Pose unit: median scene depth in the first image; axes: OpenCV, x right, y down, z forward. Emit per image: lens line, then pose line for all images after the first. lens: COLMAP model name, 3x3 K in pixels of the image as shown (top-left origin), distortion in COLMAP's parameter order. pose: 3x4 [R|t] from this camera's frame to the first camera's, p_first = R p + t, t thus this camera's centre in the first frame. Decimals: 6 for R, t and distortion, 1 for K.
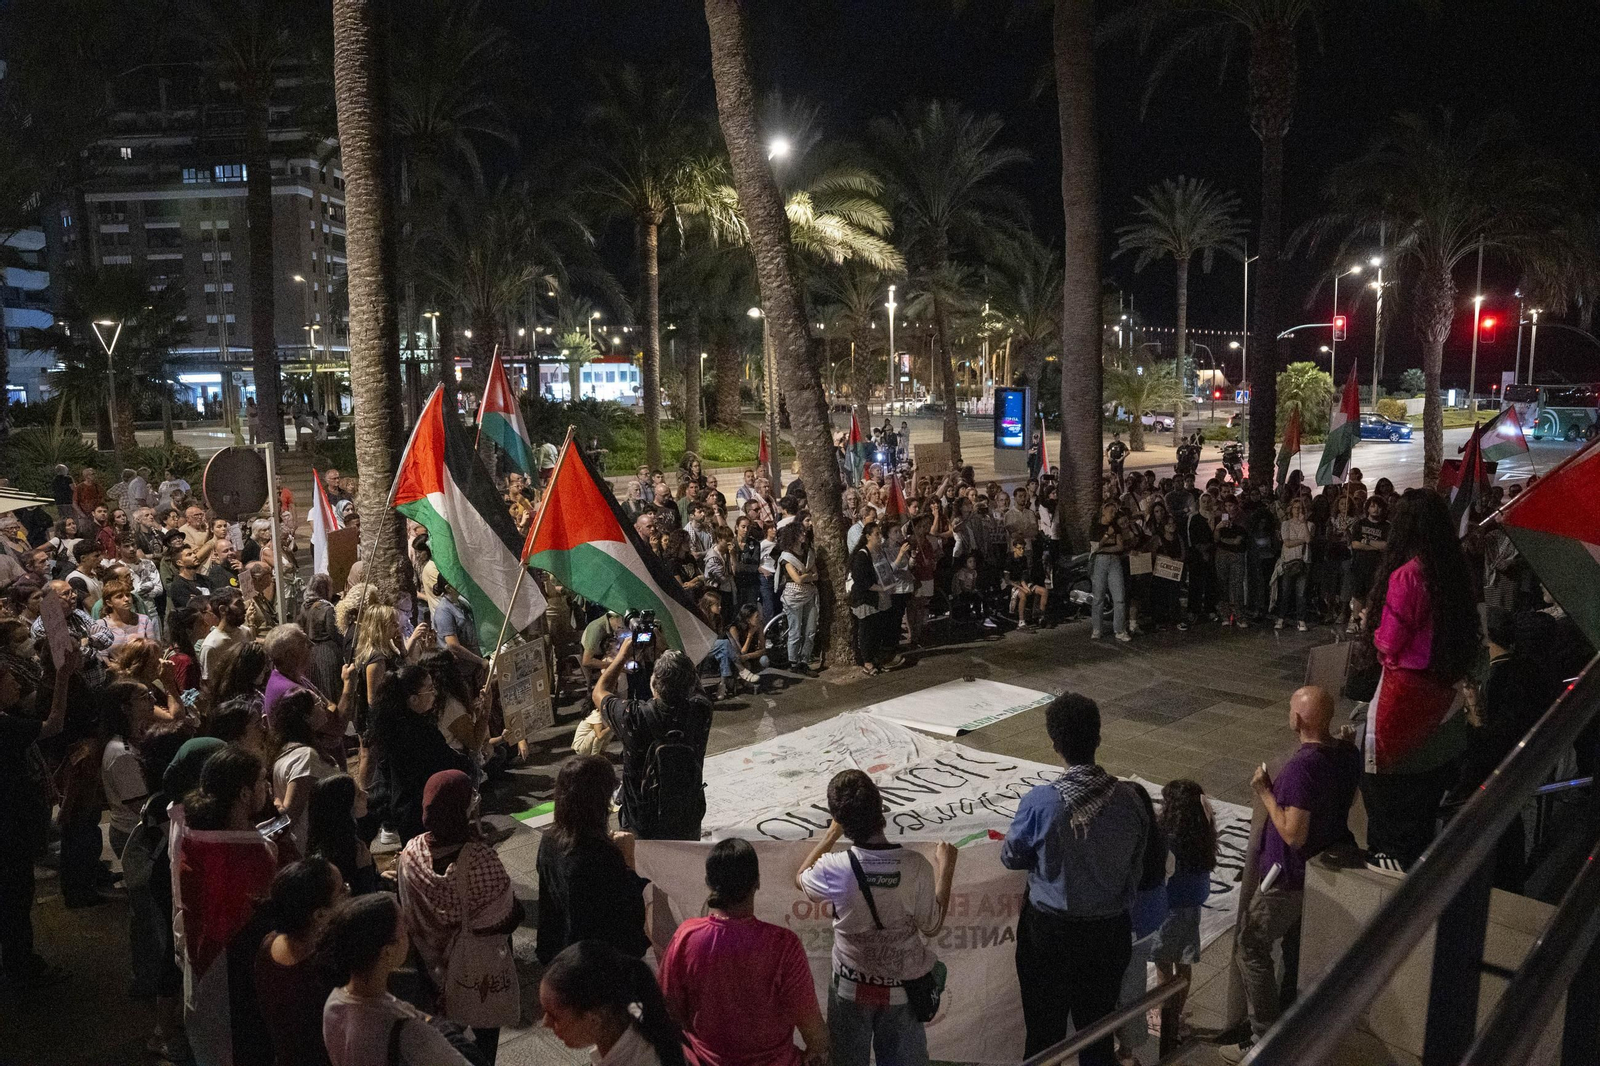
lens RADIAL K [[1097.9, 0, 809.4], [0, 1097.9, 508.7], [0, 0, 1]] dist [-0.107975, 0.059317]
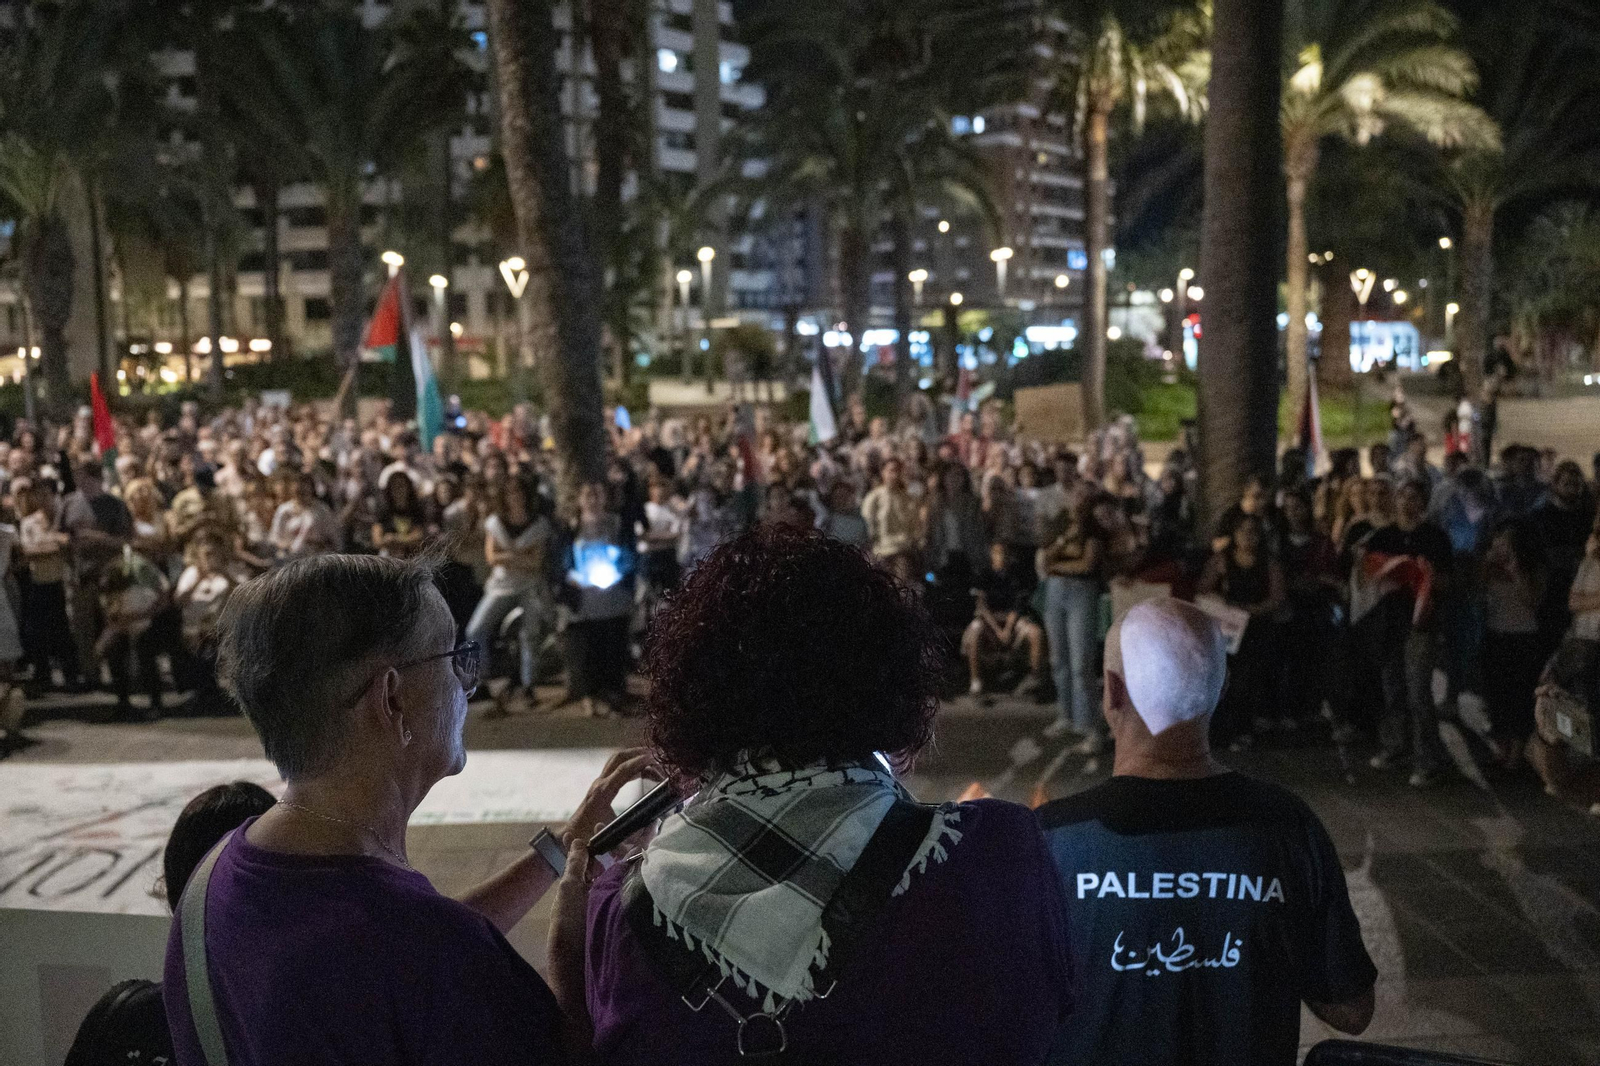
lens RADIAL K [[1188.7, 0, 768.0], [0, 1188.7, 517.5], [0, 0, 1]] dist [-0.136183, 0.114579]
pose [[0.772146, 0.082593, -0.630055, 0.488553], [-0.064005, 0.996583, 0.052200, -0.006027], [0.632214, 0.000020, 0.774794, 0.459588]]
